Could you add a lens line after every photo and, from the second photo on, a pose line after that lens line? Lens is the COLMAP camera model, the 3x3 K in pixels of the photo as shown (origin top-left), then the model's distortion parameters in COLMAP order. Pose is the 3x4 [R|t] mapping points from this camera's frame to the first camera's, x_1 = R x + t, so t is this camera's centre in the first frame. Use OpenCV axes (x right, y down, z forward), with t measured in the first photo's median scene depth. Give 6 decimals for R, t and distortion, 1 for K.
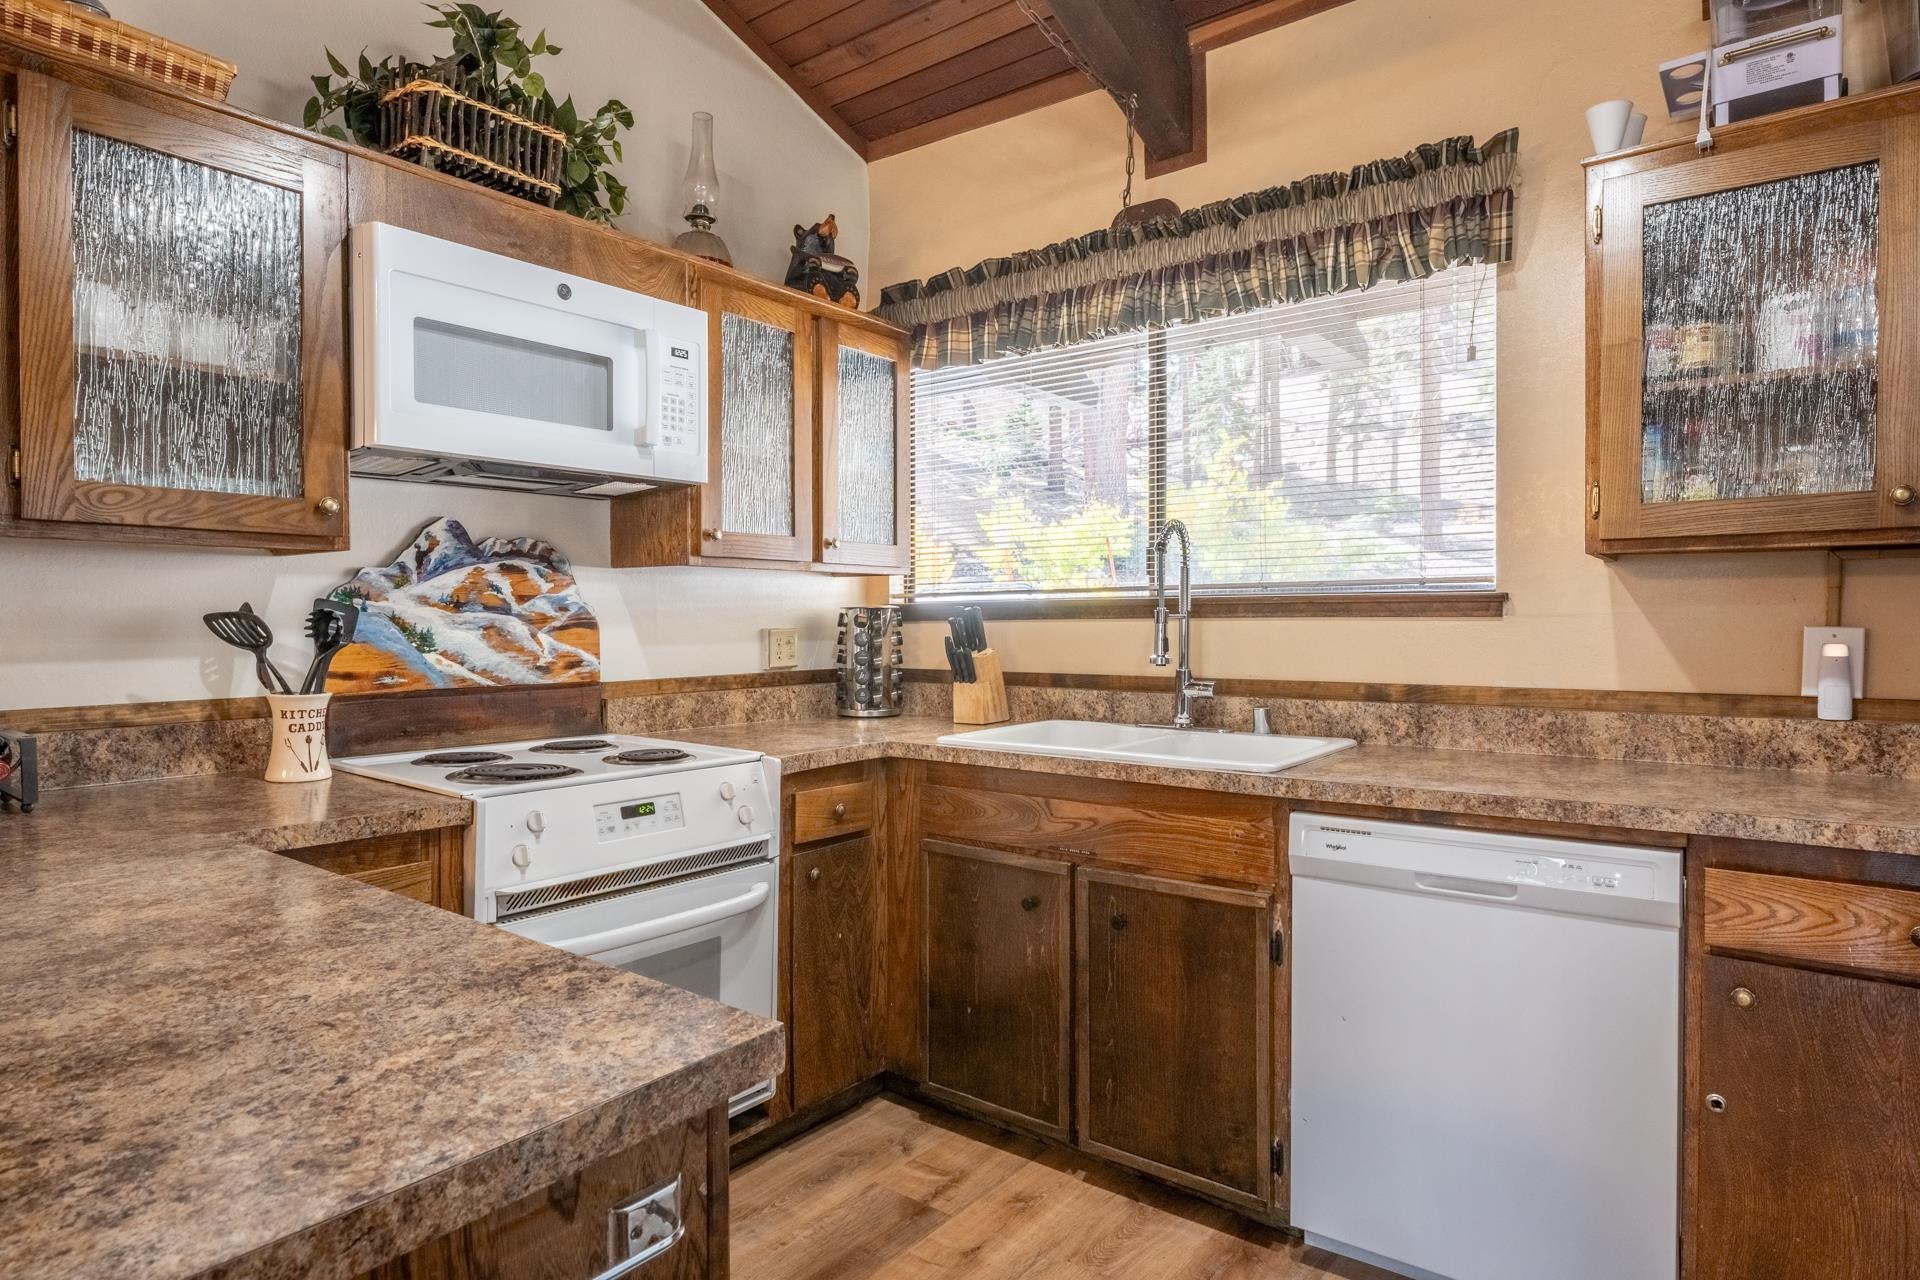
lens RADIAL K [[1068.2, 0, 957.0], [0, 1068.2, 630.7], [0, 0, 1]] dist [0.002614, -0.000416]
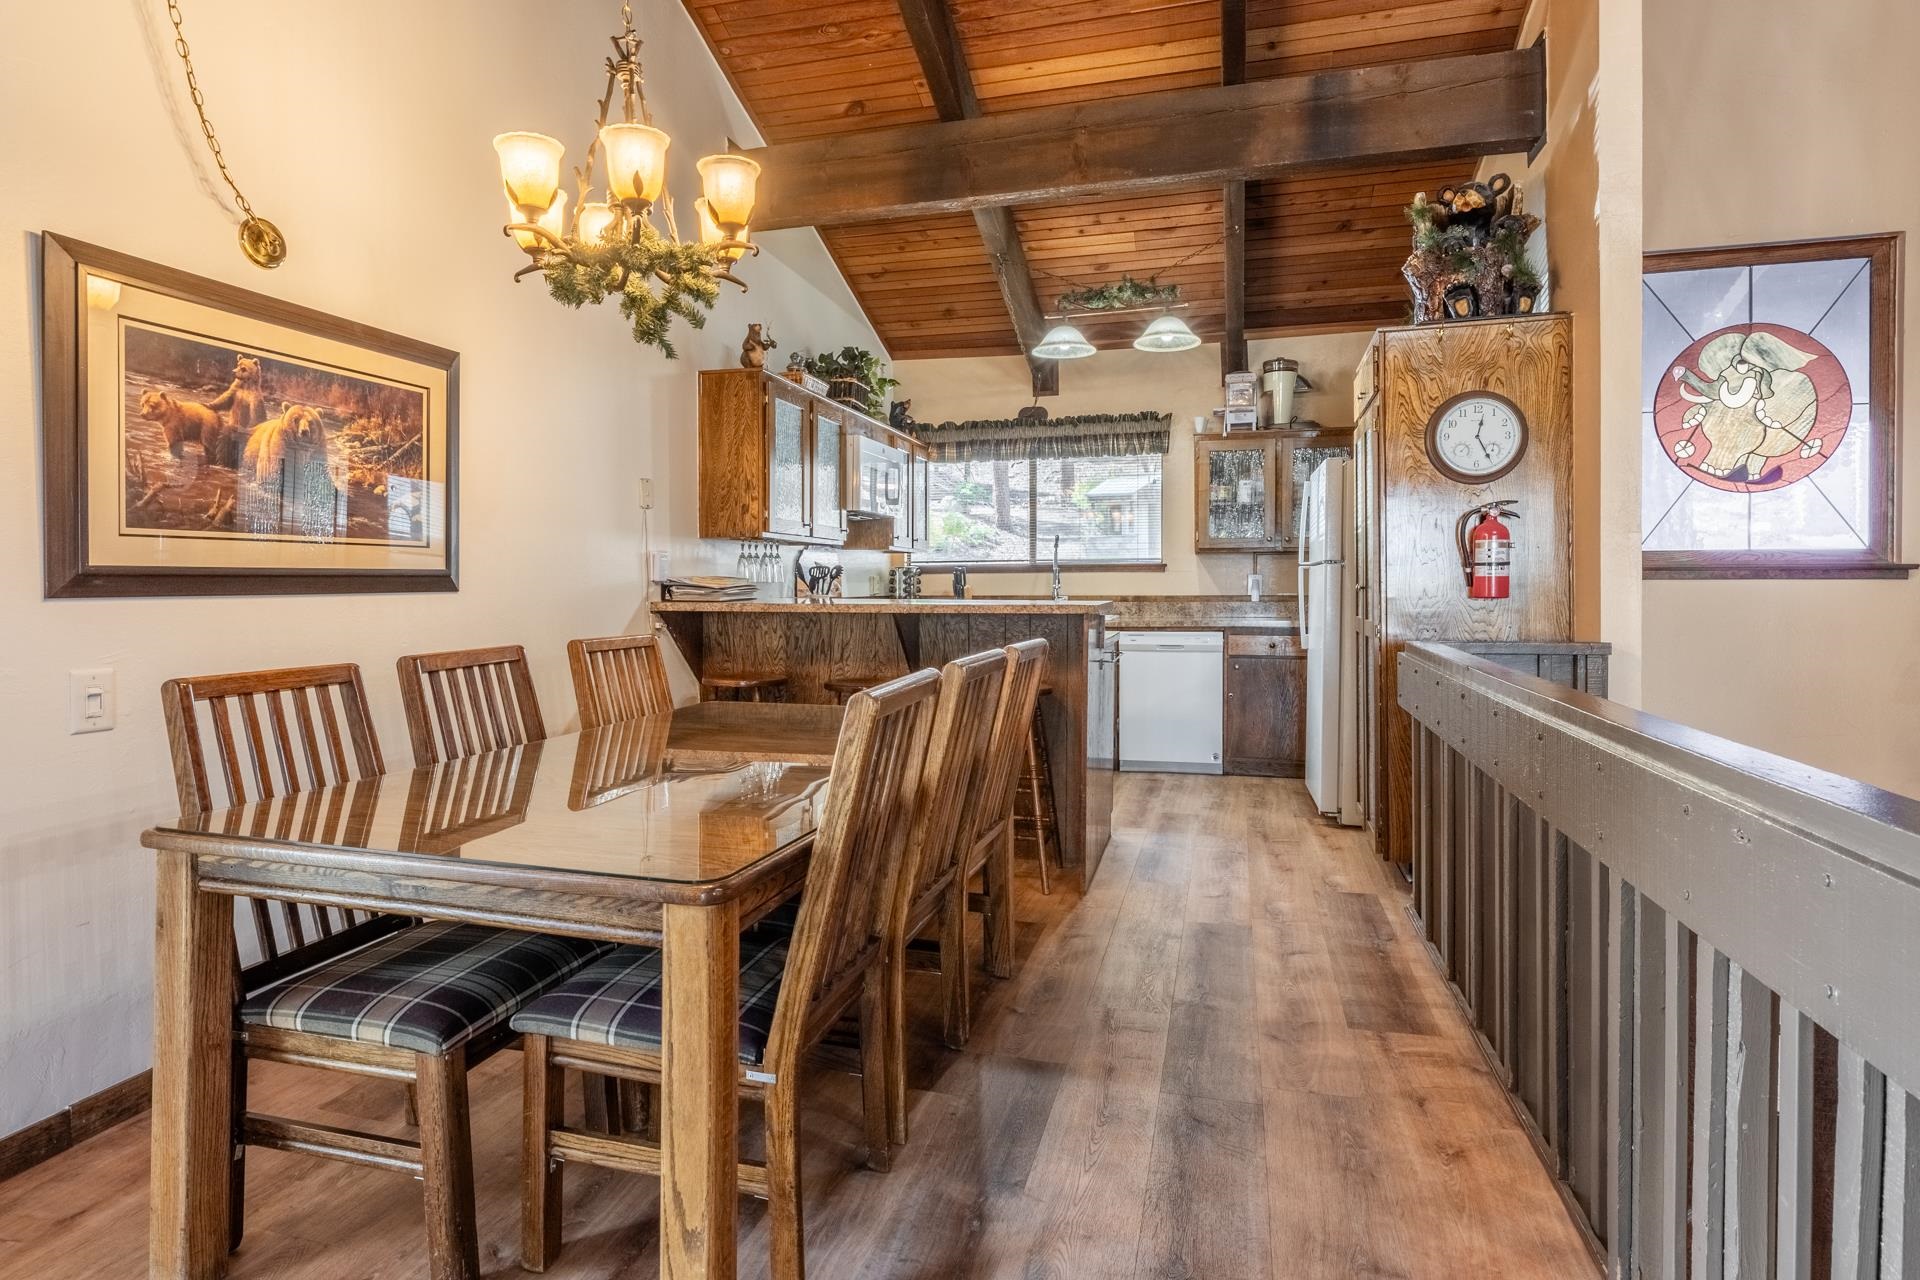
lens RADIAL K [[1012.7, 0, 955.2], [0, 1012.7, 590.8], [0, 0, 1]] dist [0.001879, 0.000161]
pose [[0.922586, 0.000286, 0.385792, -1.124449], [0.001762, 0.999986, -0.004953, 0.053530], [-0.385788, 0.005249, 0.922573, -1.384194]]
